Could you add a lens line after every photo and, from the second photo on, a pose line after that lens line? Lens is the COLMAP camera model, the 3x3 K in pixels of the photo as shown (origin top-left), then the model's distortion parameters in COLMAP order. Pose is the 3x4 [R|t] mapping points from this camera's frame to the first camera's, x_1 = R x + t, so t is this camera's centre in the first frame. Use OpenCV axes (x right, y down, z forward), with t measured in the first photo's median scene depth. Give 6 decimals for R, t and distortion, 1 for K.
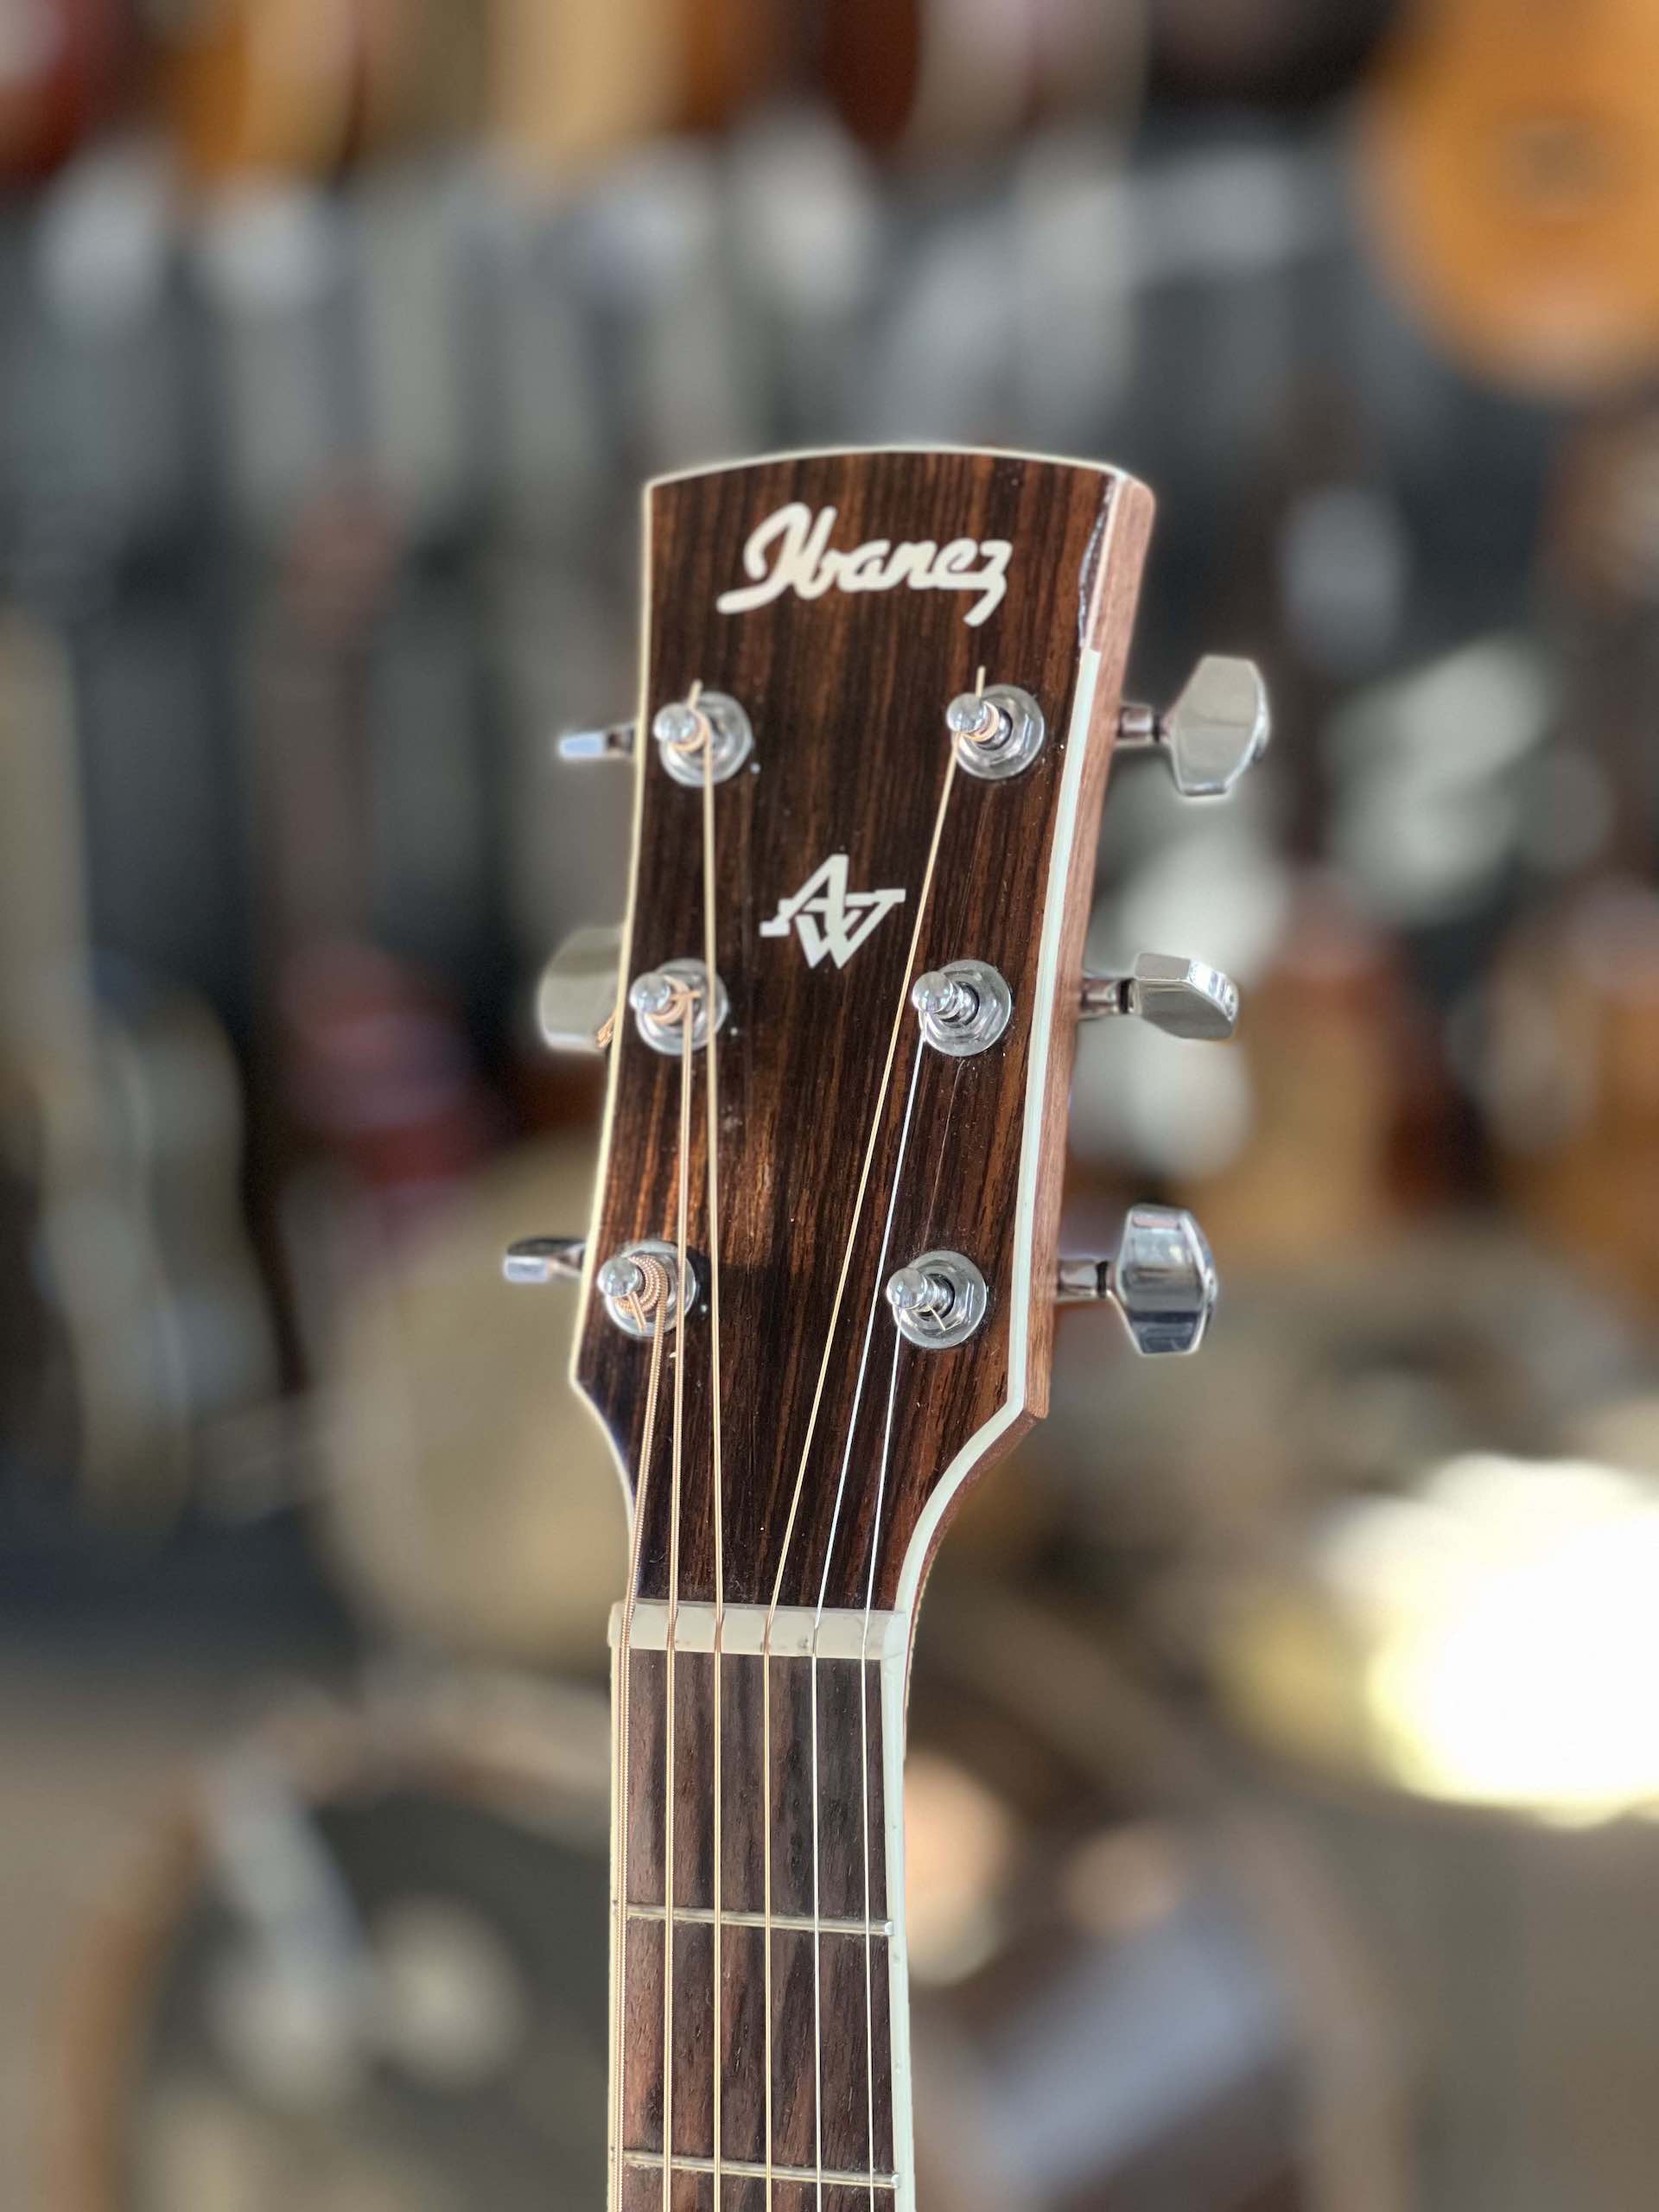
lens RADIAL K [[4988.6, 0, 829.5], [0, 4988.6, 1106.0], [0, 0, 1]] dist [-0.461756, 0.056079]
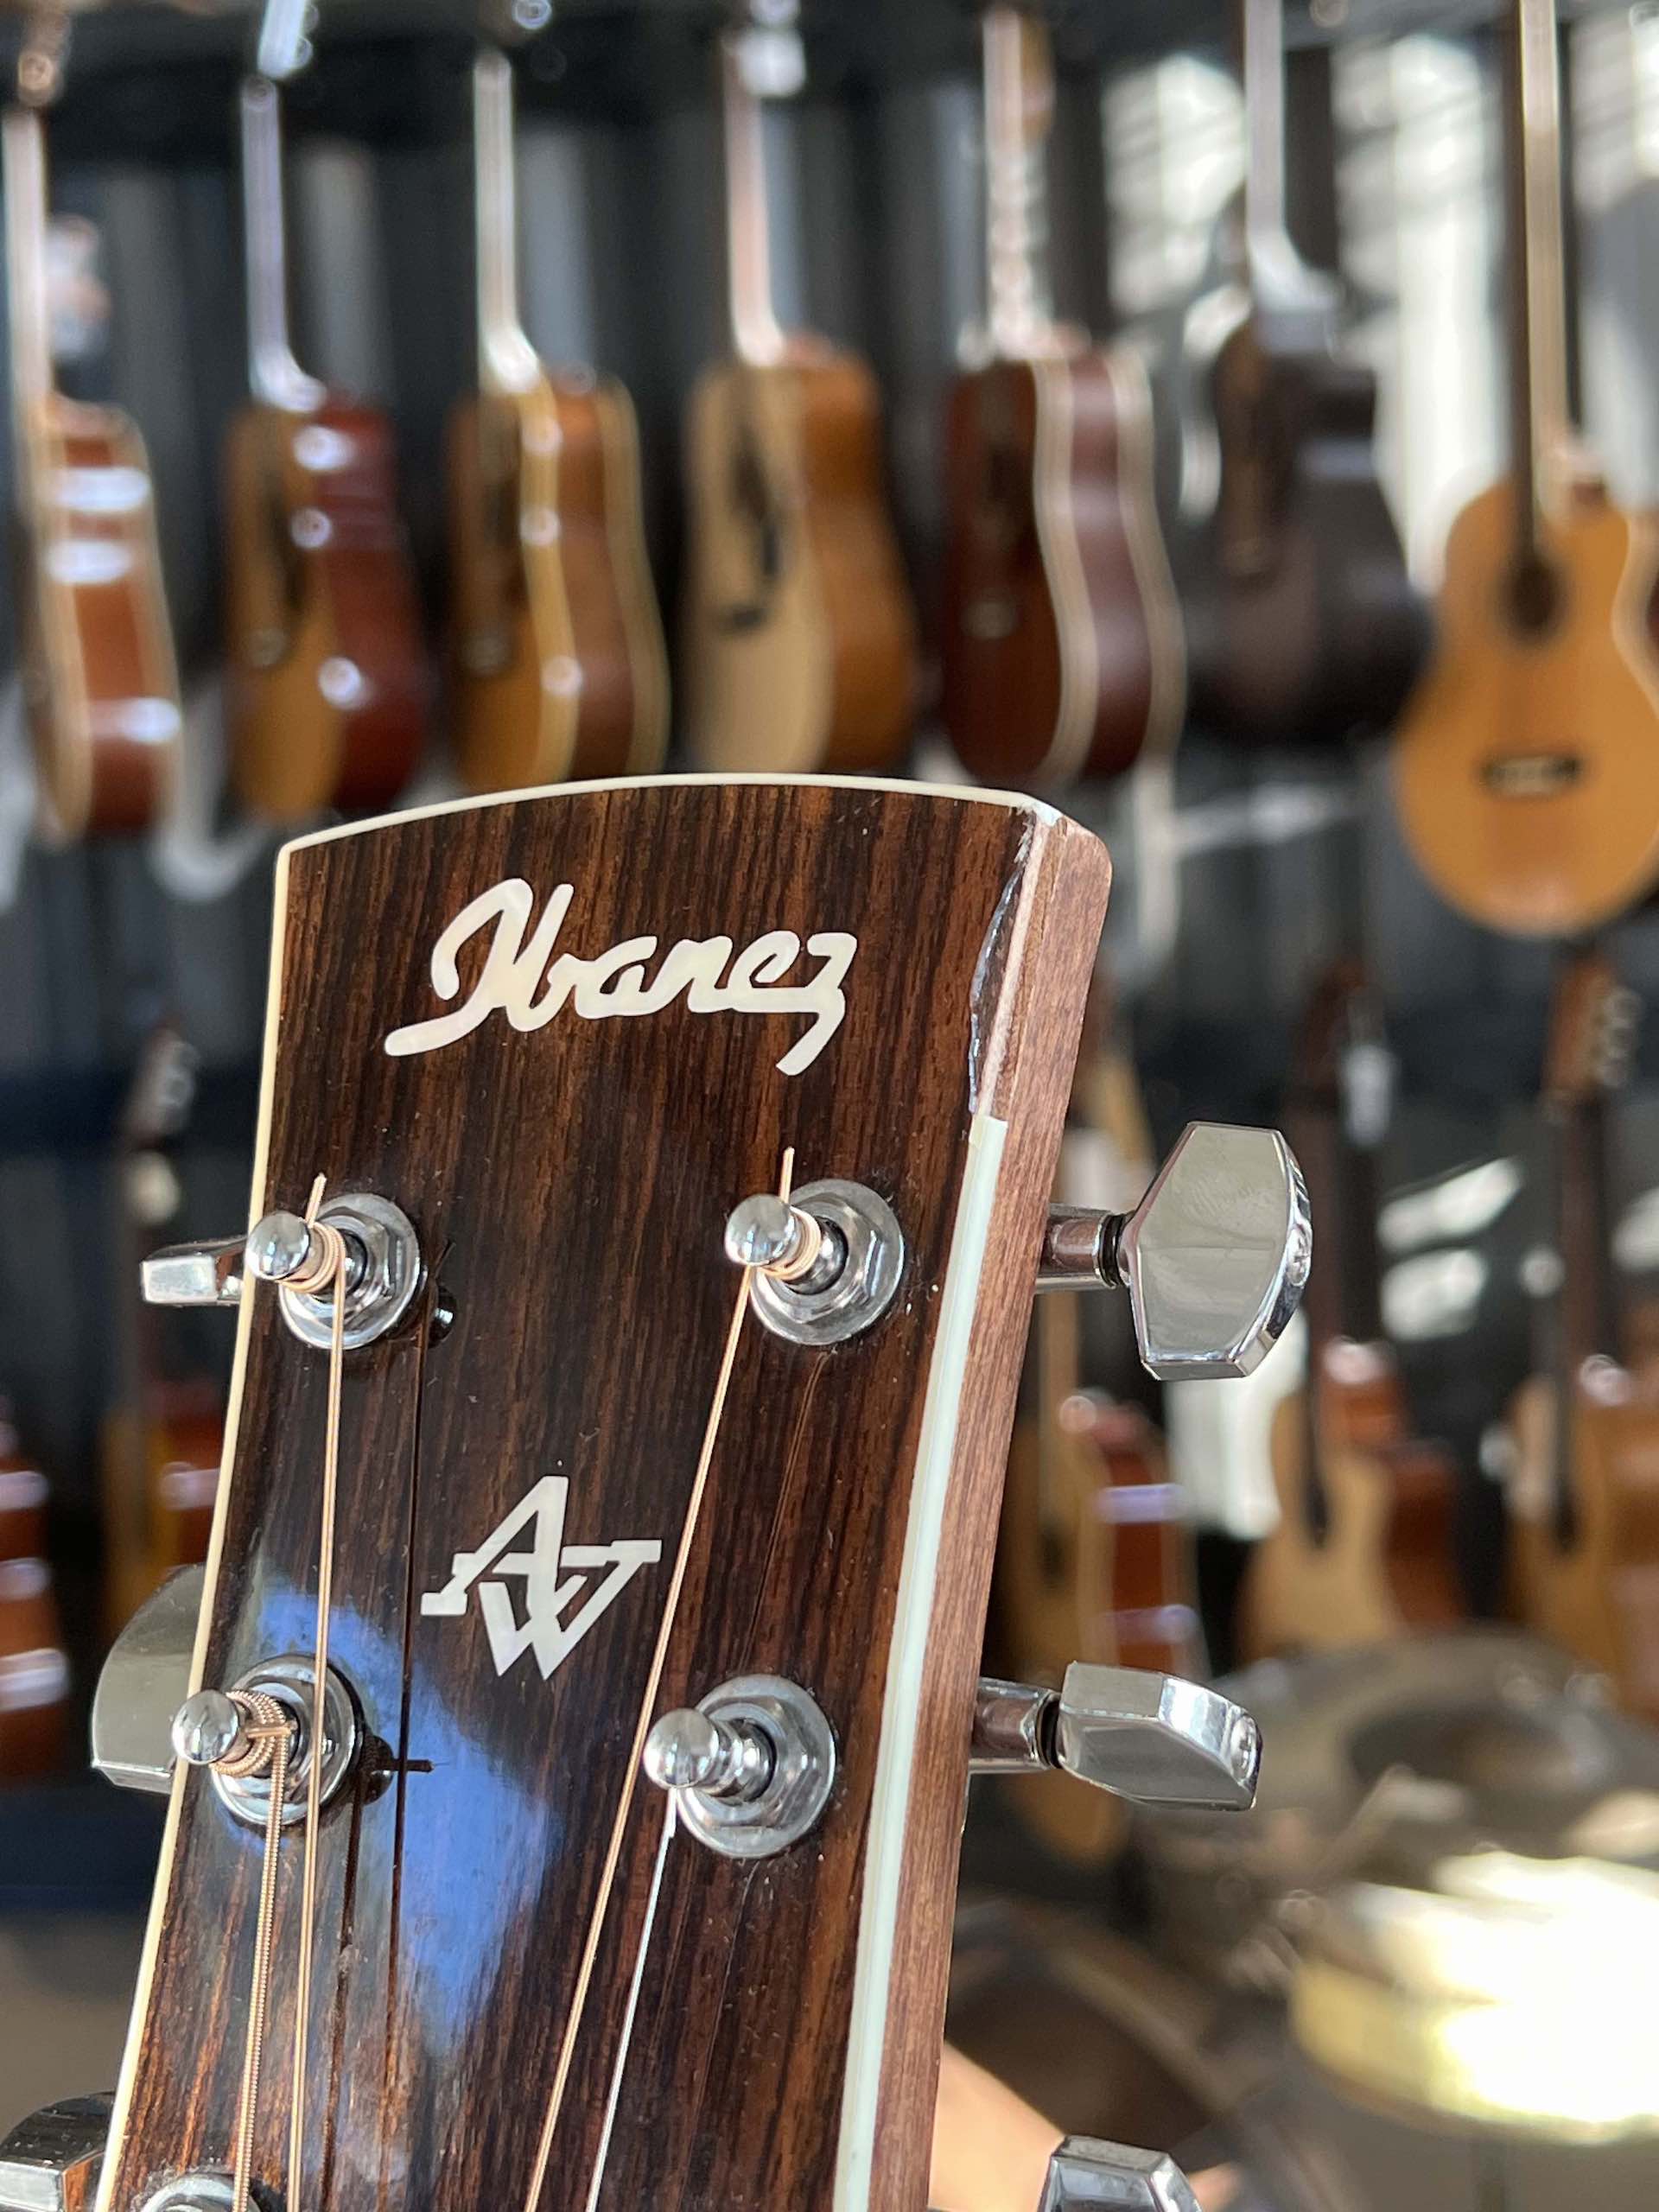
lens RADIAL K [[3483.7, 0, 829.5], [0, 3483.7, 1106.0], [0, 0, 1]] dist [0.204998, -1.174956]
pose [[0.998853, -0.001359, -0.047864, 0.053179], [-0.003698, 0.994424, -0.105391, -0.050471], [0.047741, 0.105447, 0.993278, 0.596776]]
